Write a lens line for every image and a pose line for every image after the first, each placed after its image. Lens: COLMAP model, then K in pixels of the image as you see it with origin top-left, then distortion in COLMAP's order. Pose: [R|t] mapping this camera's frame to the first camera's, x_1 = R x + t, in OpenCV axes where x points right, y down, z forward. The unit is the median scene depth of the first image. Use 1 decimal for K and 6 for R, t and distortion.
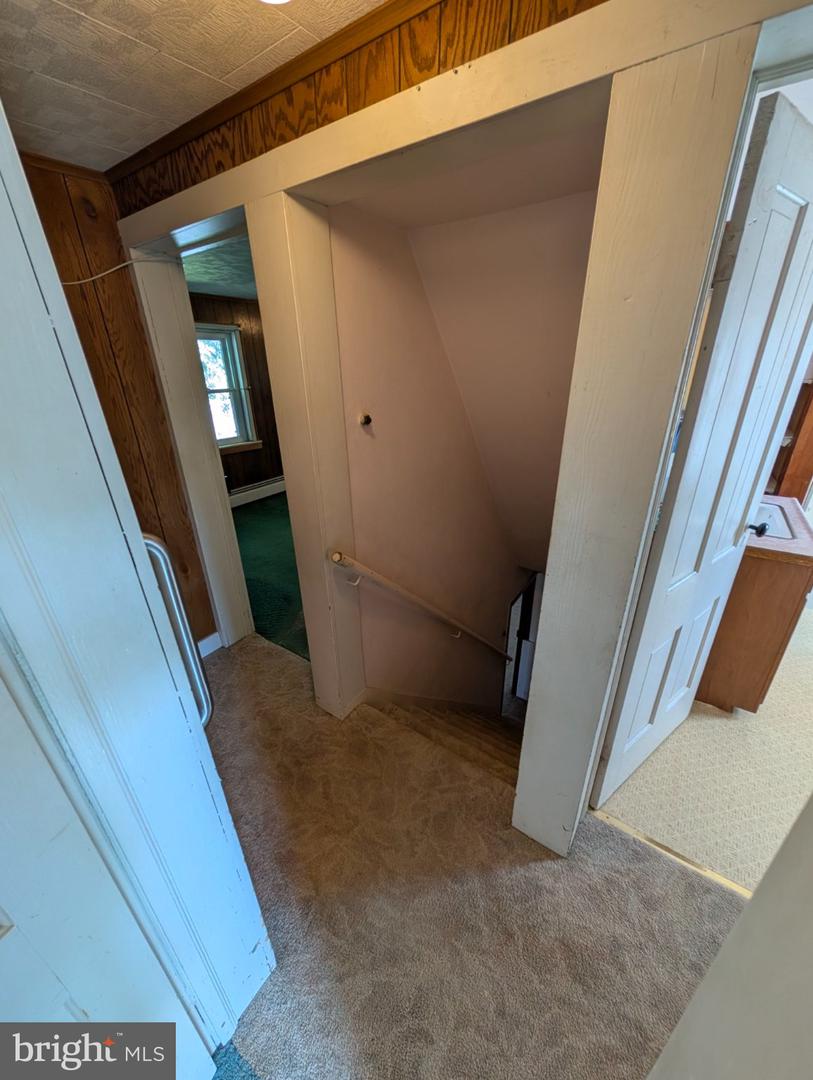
lens RADIAL K [[407.3, 0, 406.5], [0, 407.3, 540.0], [0, 0, 1]] dist [-0.000802, 0.000014]
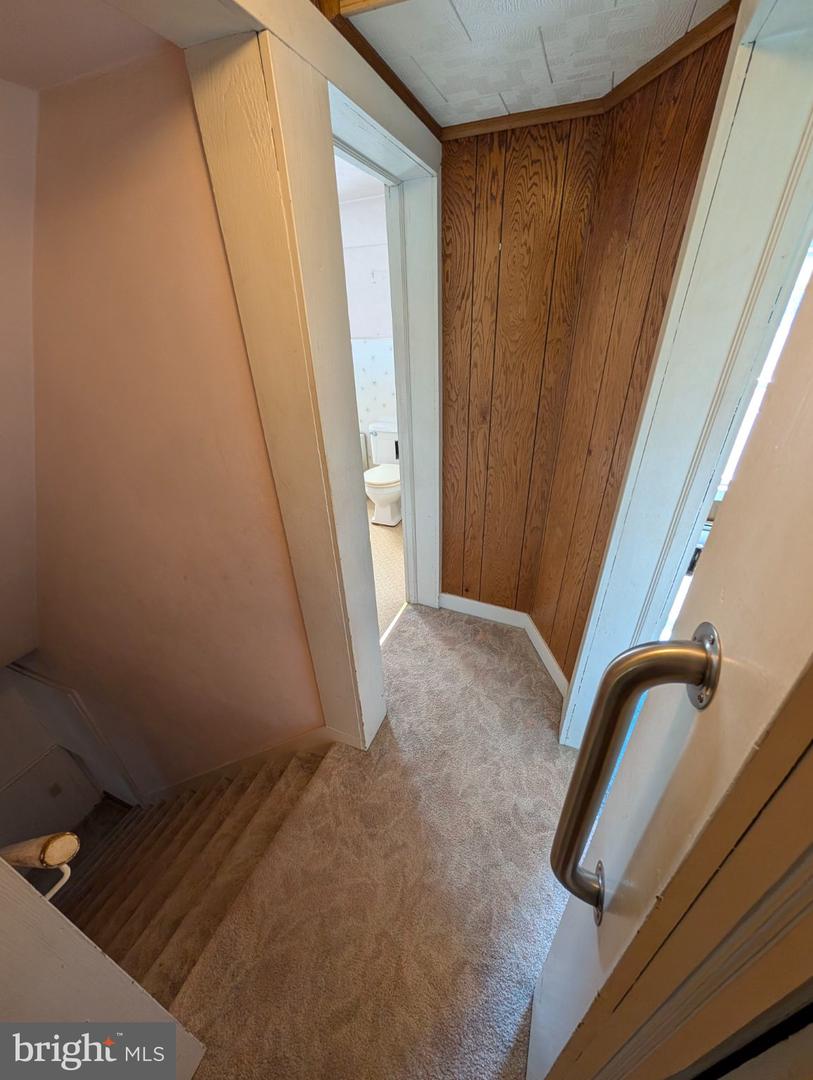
lens RADIAL K [[402.0, 0, 406.5], [0, 402.0, 540.0], [0, 0, 1]] dist [0.000610, 0.000177]
pose [[-0.202044, -0.453700, 0.867949, -0.475483], [0.435214, 0.752323, 0.494570, -0.245578], [-0.877364, 0.477668, 0.045455, 0.586950]]
